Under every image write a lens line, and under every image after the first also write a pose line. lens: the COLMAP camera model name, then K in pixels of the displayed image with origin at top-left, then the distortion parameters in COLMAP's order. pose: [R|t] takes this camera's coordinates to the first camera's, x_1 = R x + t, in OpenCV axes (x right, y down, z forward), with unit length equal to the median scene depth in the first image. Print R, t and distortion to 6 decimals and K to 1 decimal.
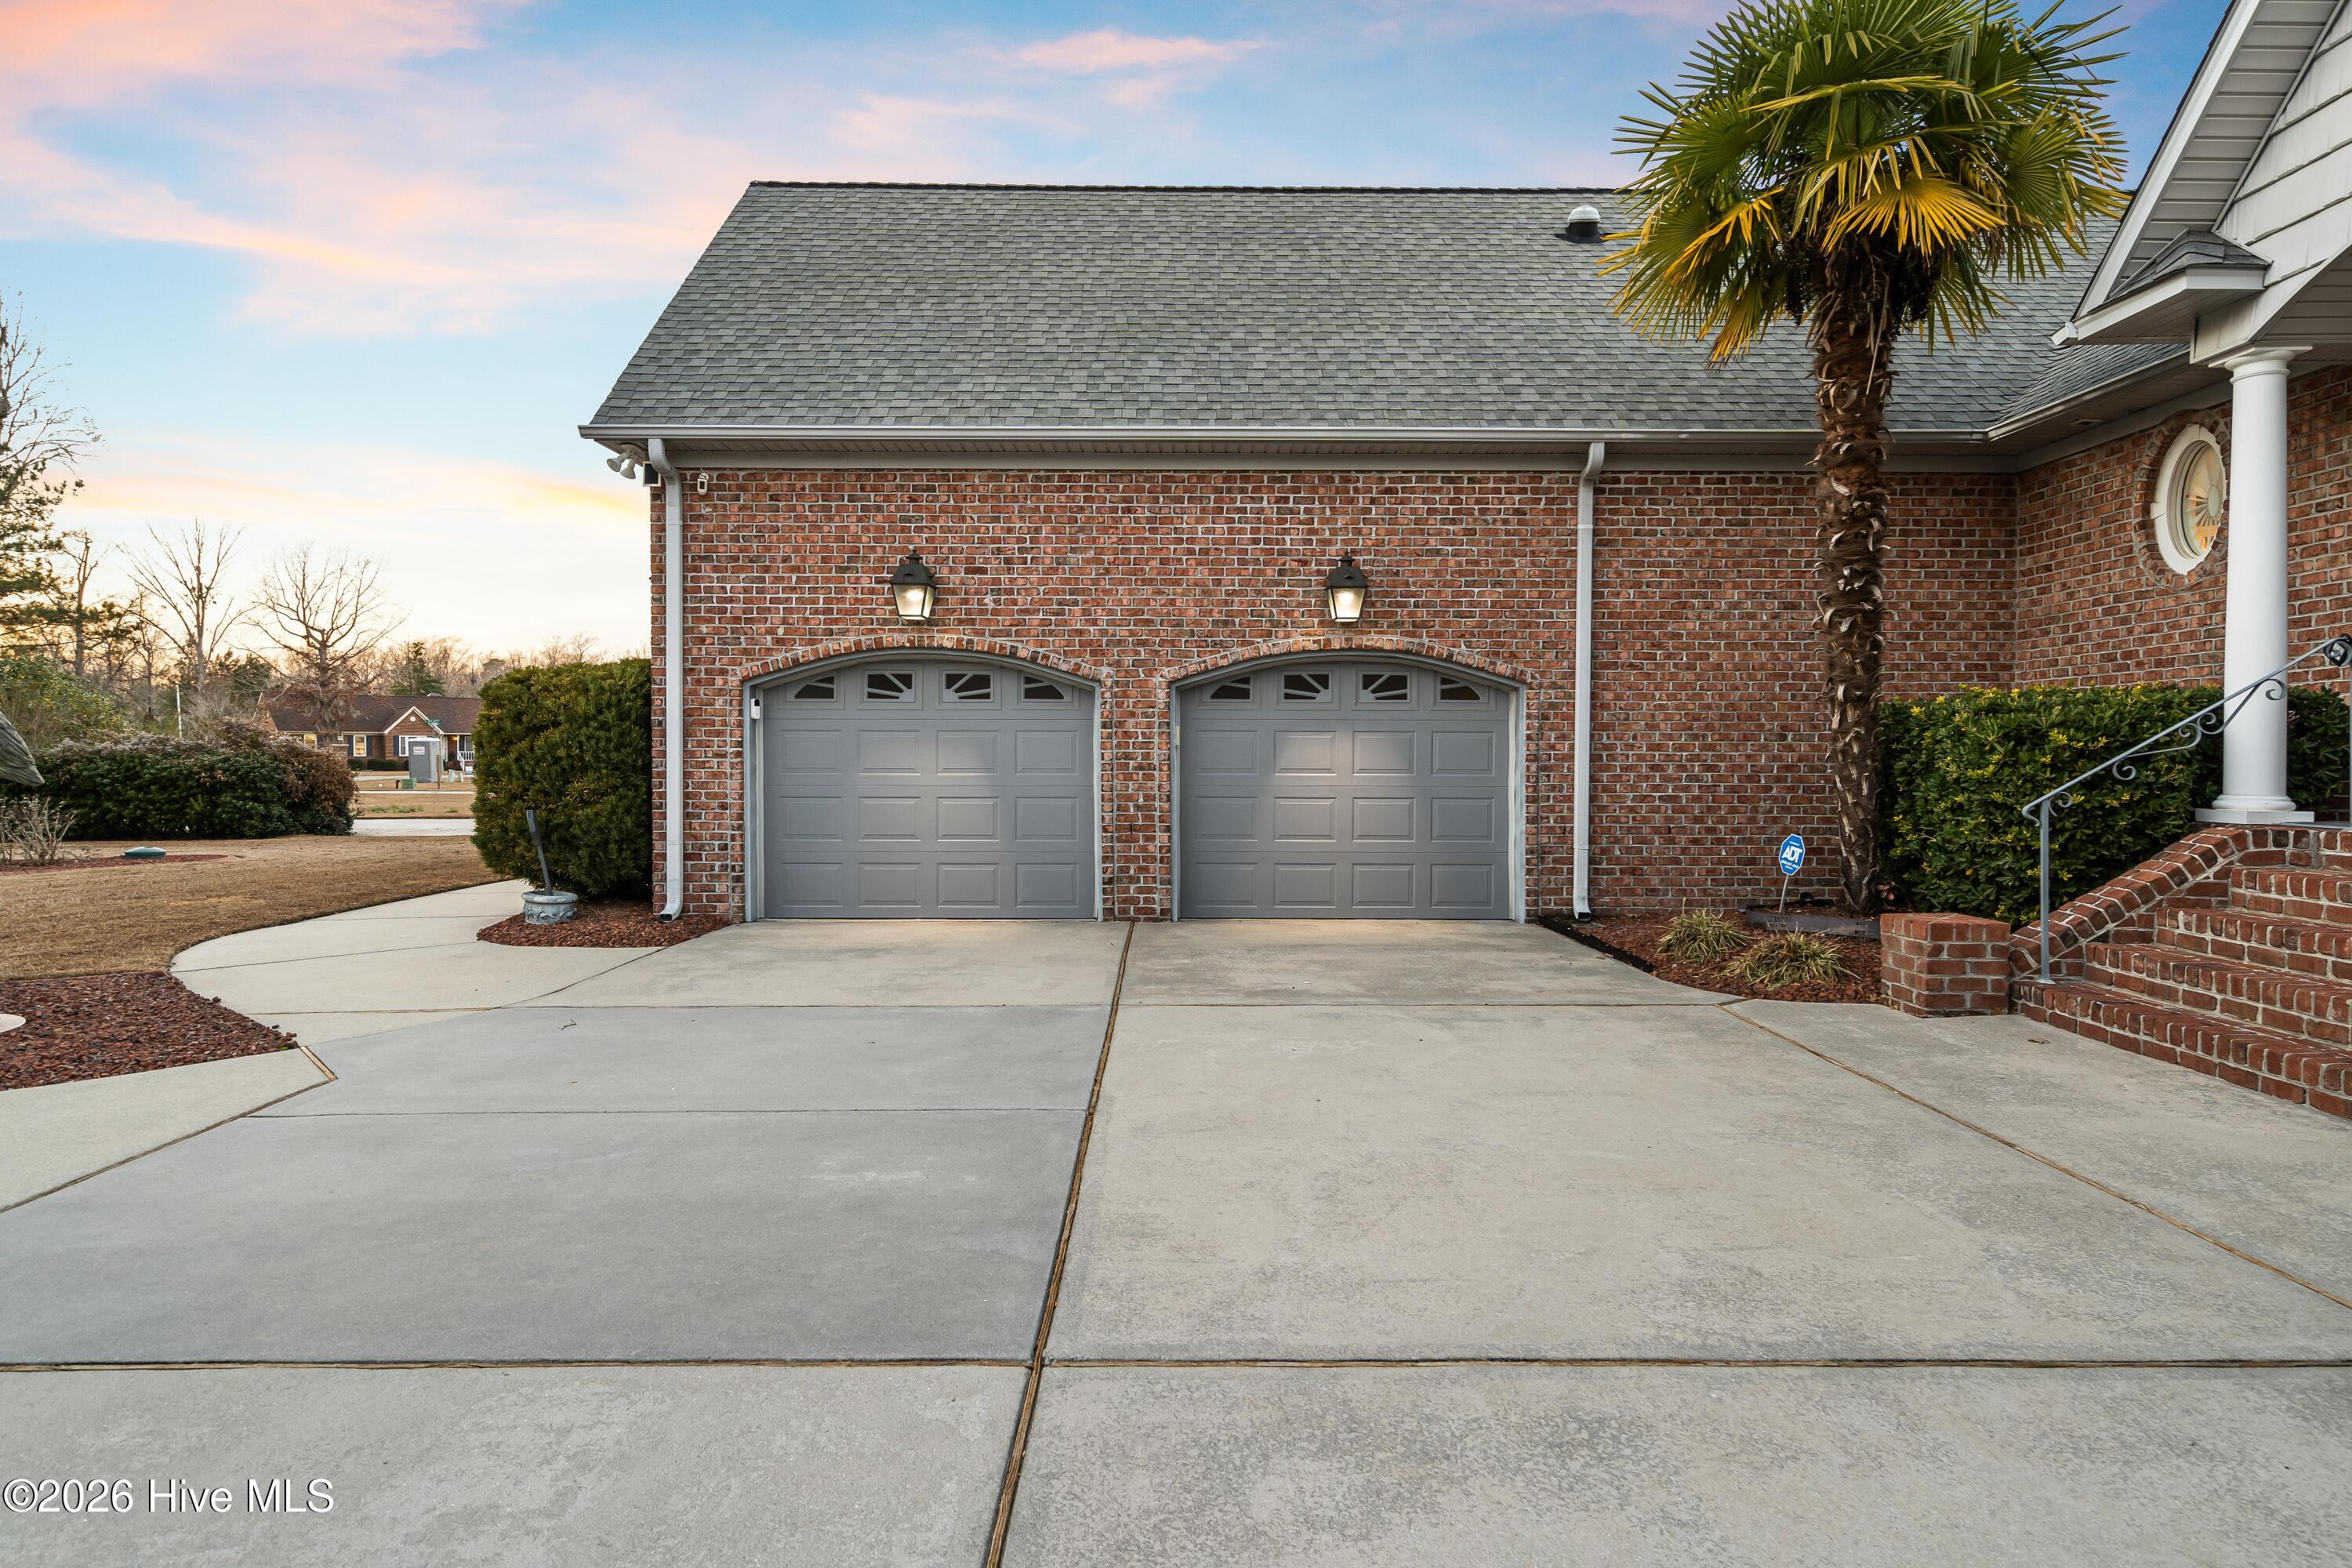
lens RADIAL K [[1309.9, 0, 1191.9], [0, 1309.9, 780.5], [0, 0, 1]] dist [-0.000918, 0.000875]
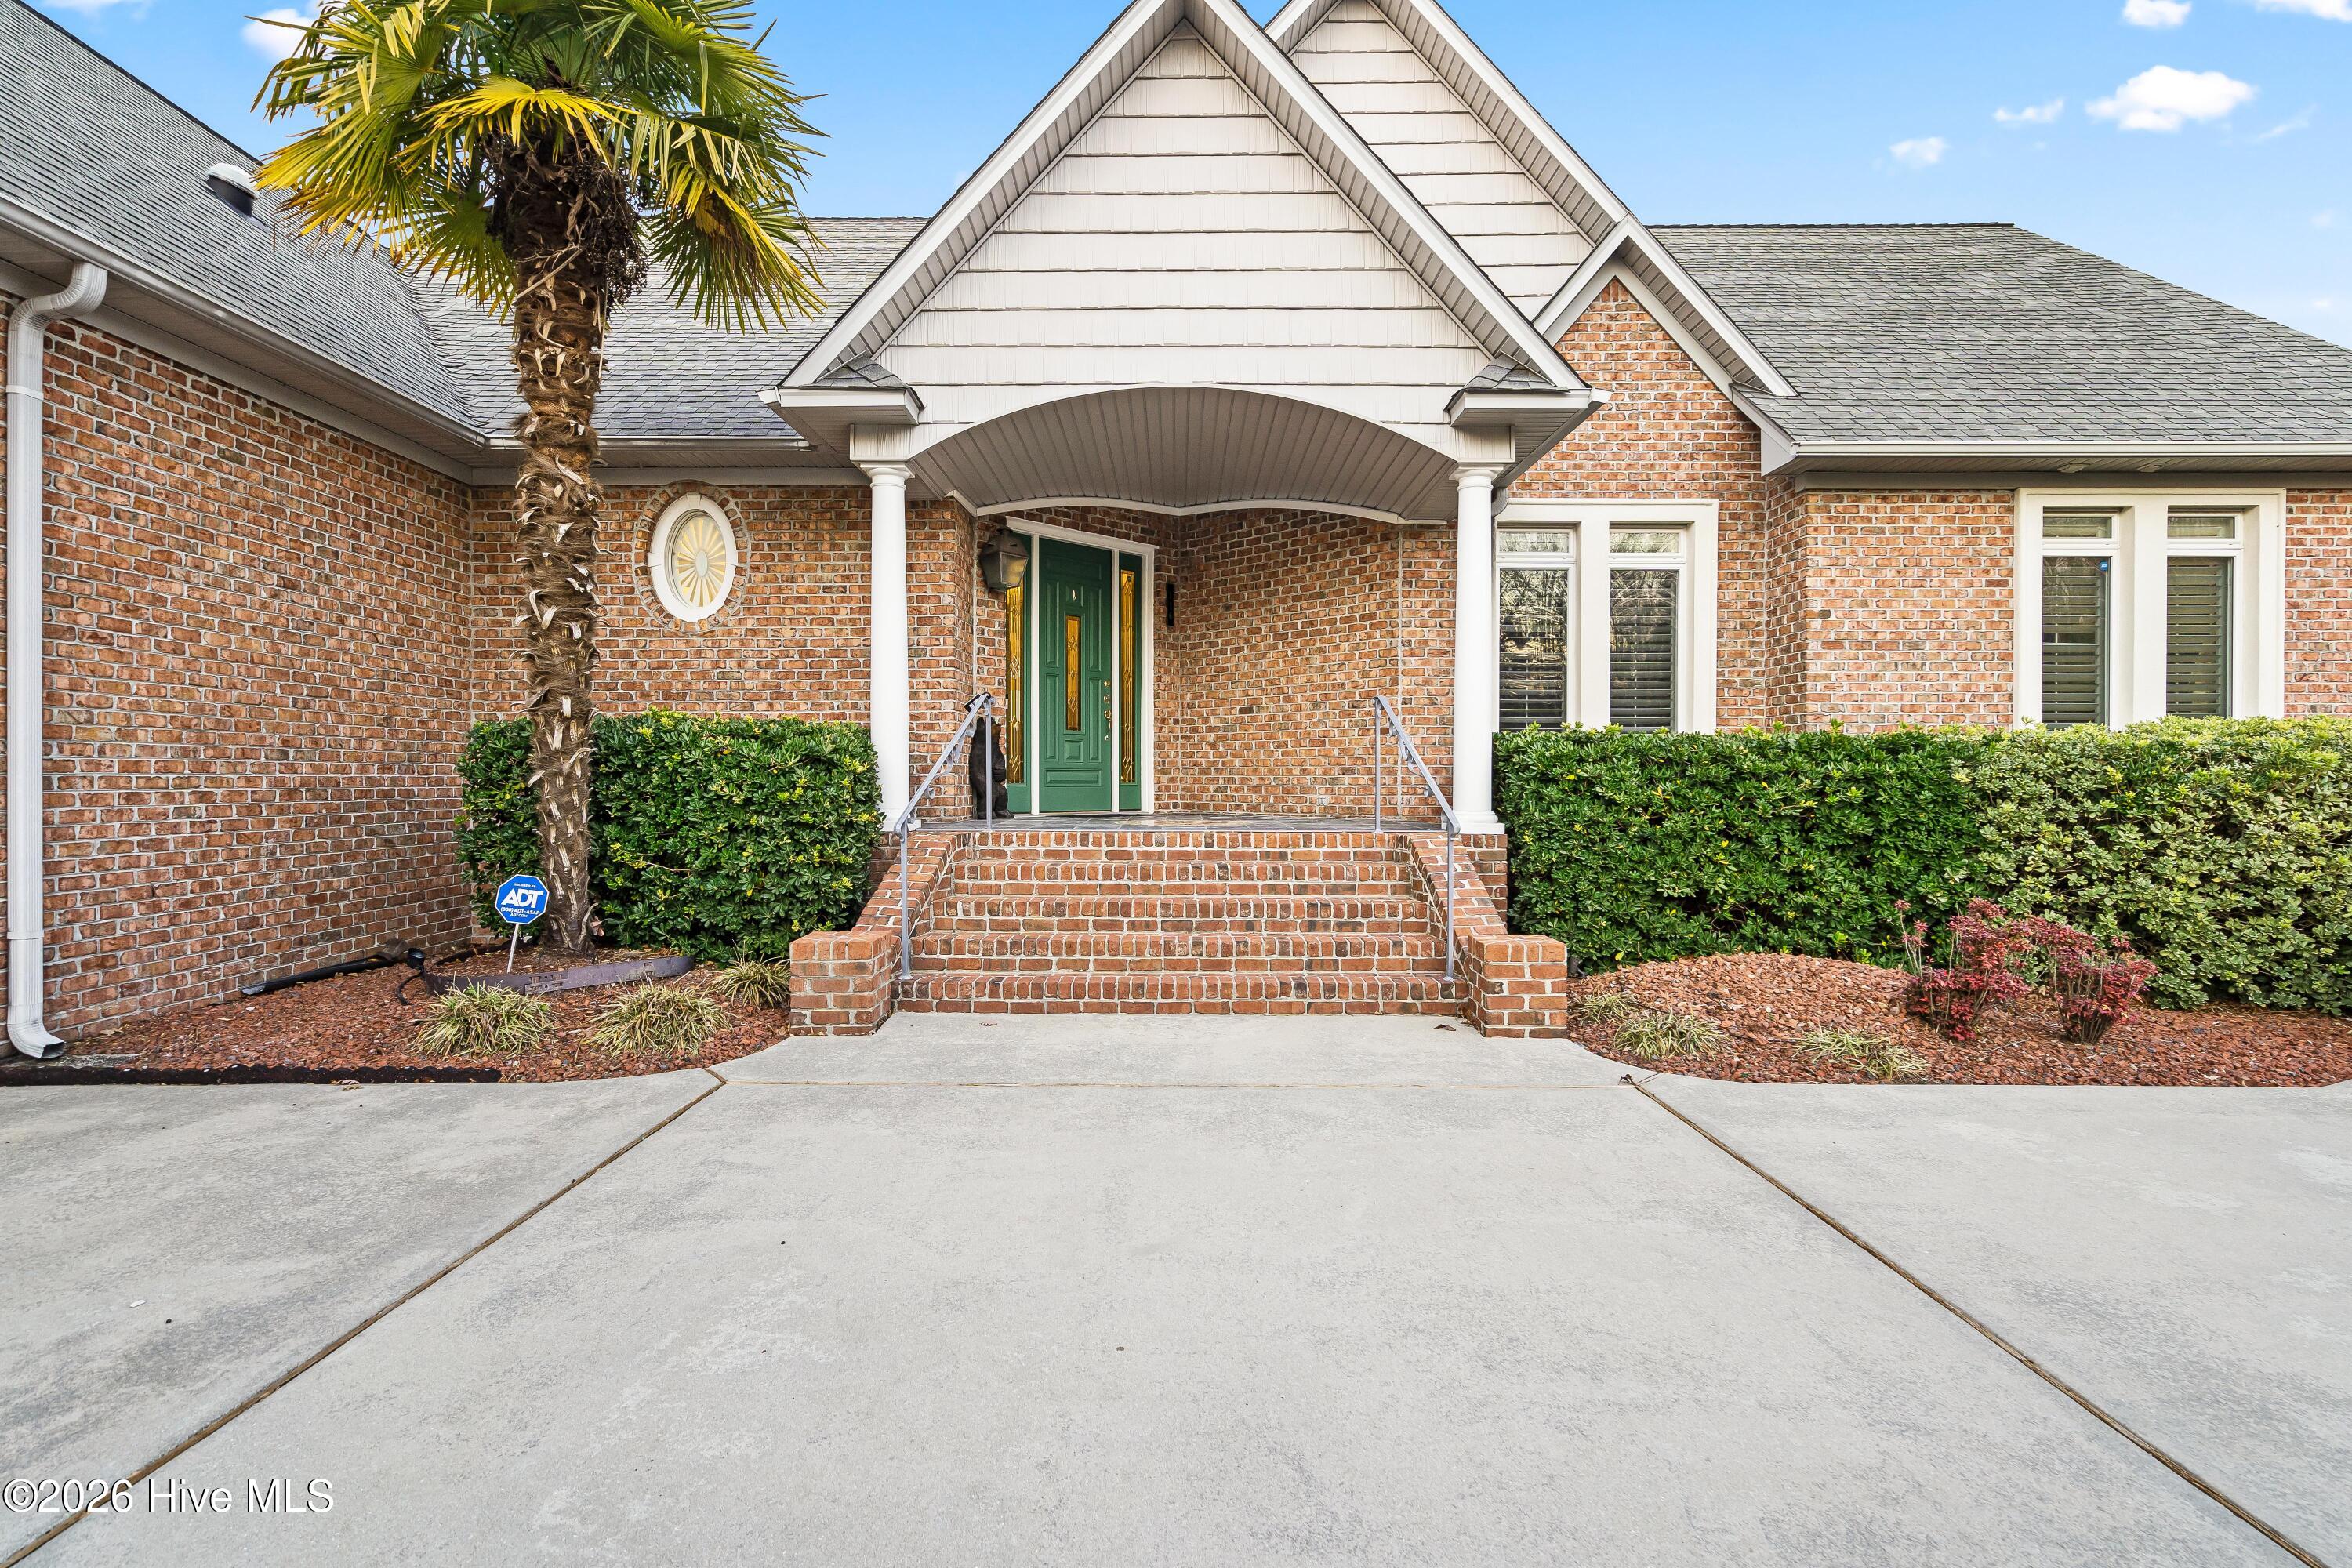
lens RADIAL K [[1144.4, 0, 1183.5], [0, 1144.4, 783.7], [0, 0, 1]] dist [0.001791, 0.001048]
pose [[0.003971, -0.008256, 0.999958, -0.216923], [0.018578, 0.999794, 0.008181, -0.011997], [-0.999820, 0.018545, 0.004123, 0.478498]]
